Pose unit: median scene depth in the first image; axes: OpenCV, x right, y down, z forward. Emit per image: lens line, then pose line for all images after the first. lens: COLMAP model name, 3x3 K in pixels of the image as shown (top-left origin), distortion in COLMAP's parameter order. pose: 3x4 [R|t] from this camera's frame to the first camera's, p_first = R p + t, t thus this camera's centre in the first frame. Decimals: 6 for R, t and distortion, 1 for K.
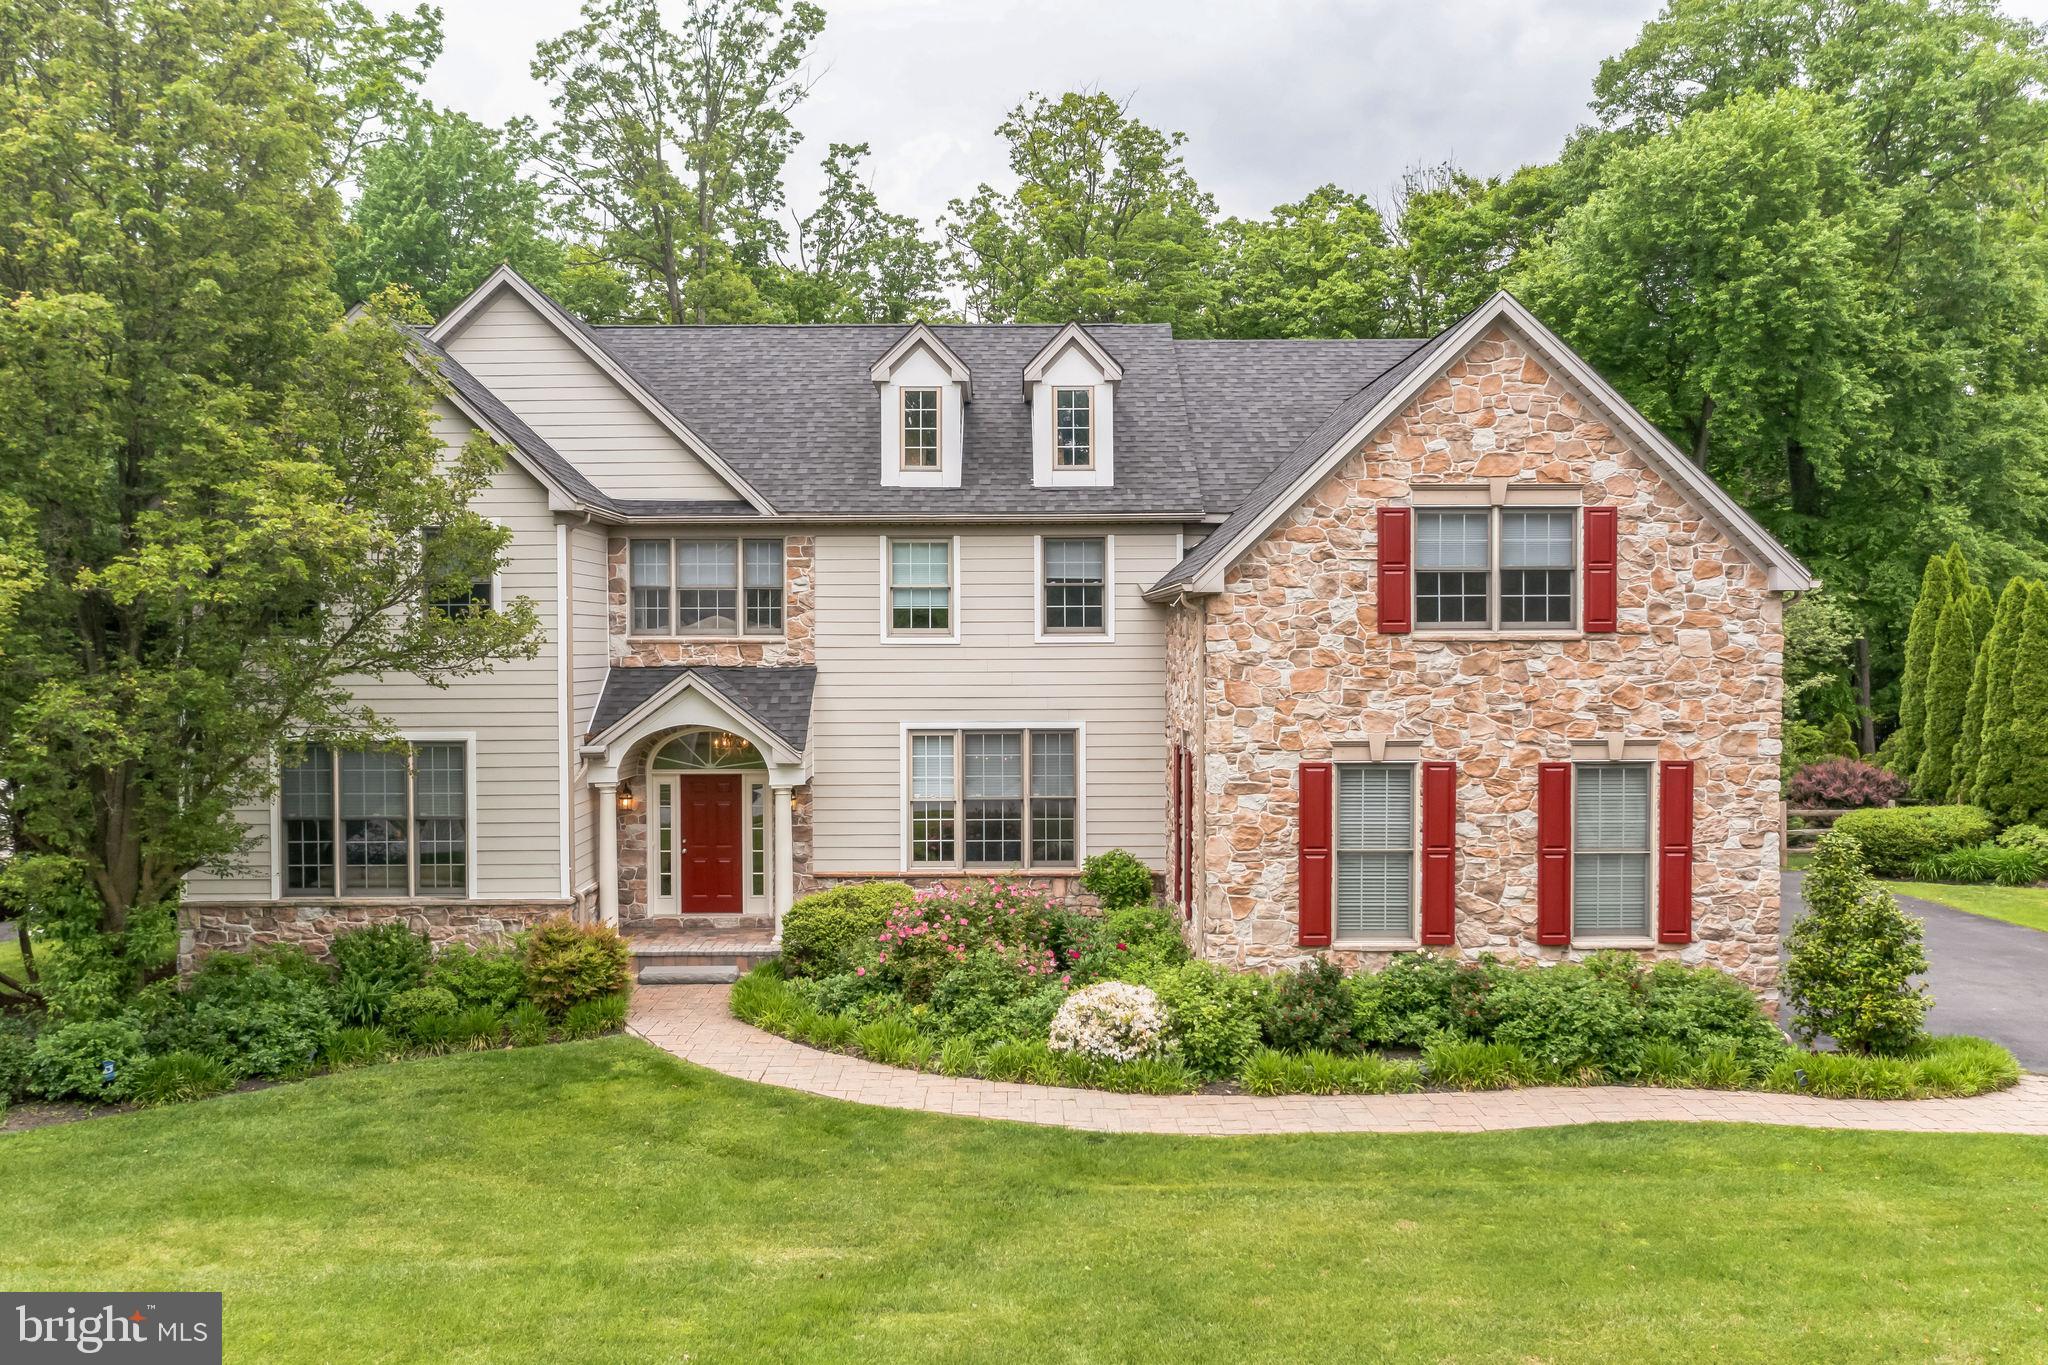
lens RADIAL K [[1672.7, 0, 1024.1], [0, 1672.7, 680.2], [0, 0, 1]] dist [-0.025926, 0.007164]
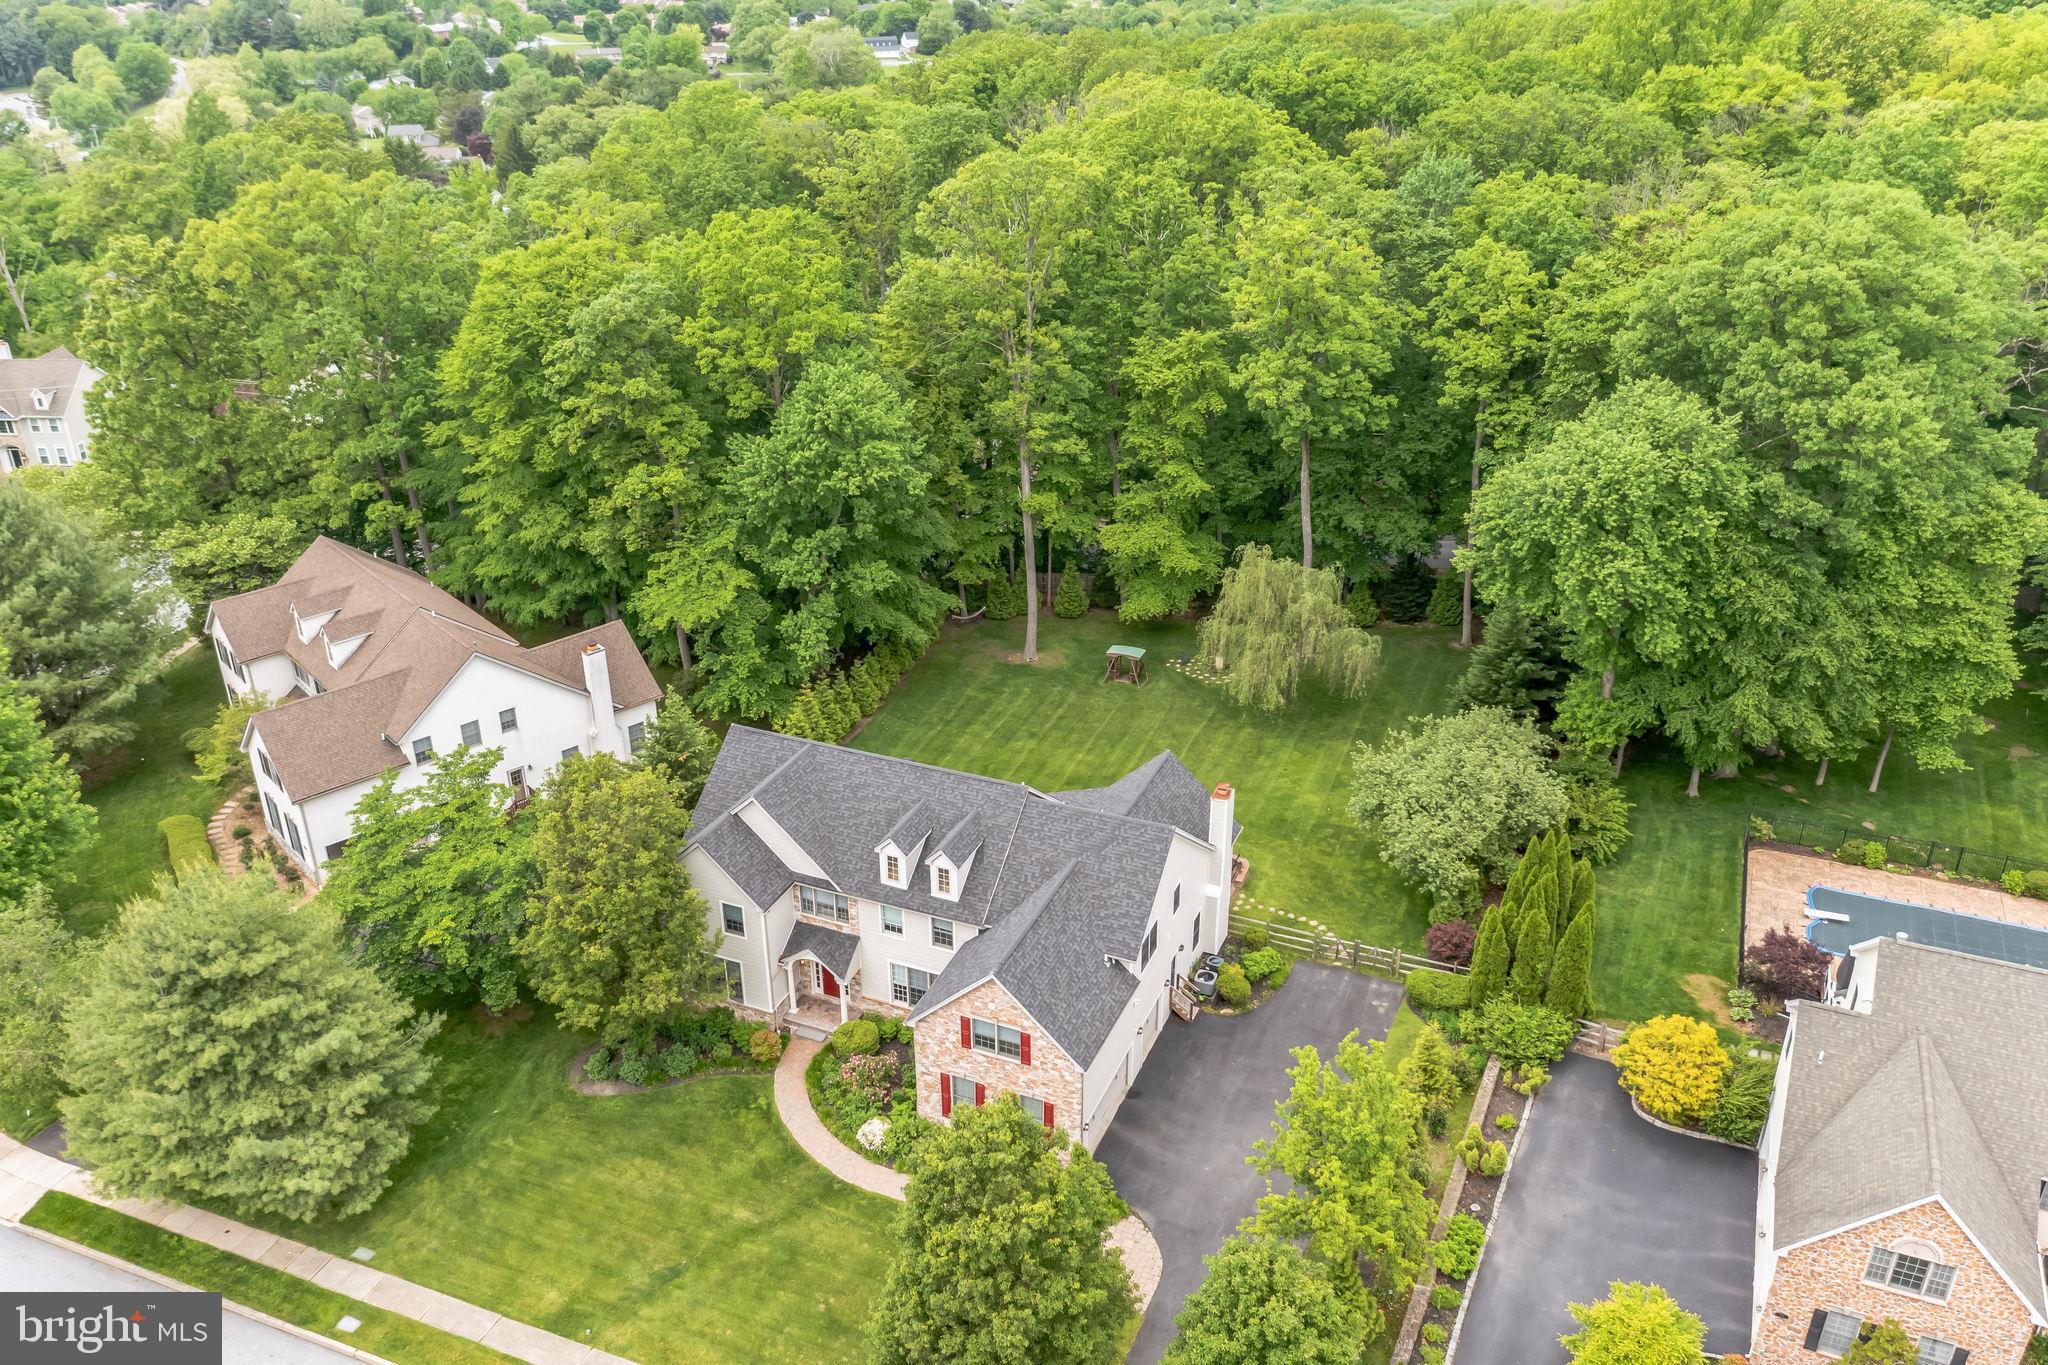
lens RADIAL K [[1672.7, 0, 1024.4], [0, 1672.7, 685.3], [0, 0, 1]] dist [-0.025926, 0.007164]
pose [[0.915680, 0.179315, -0.359688, 1.067360], [-0.001056, 0.896023, 0.444006, -1.637742], [0.401906, -0.406188, 0.820660, -1.027384]]
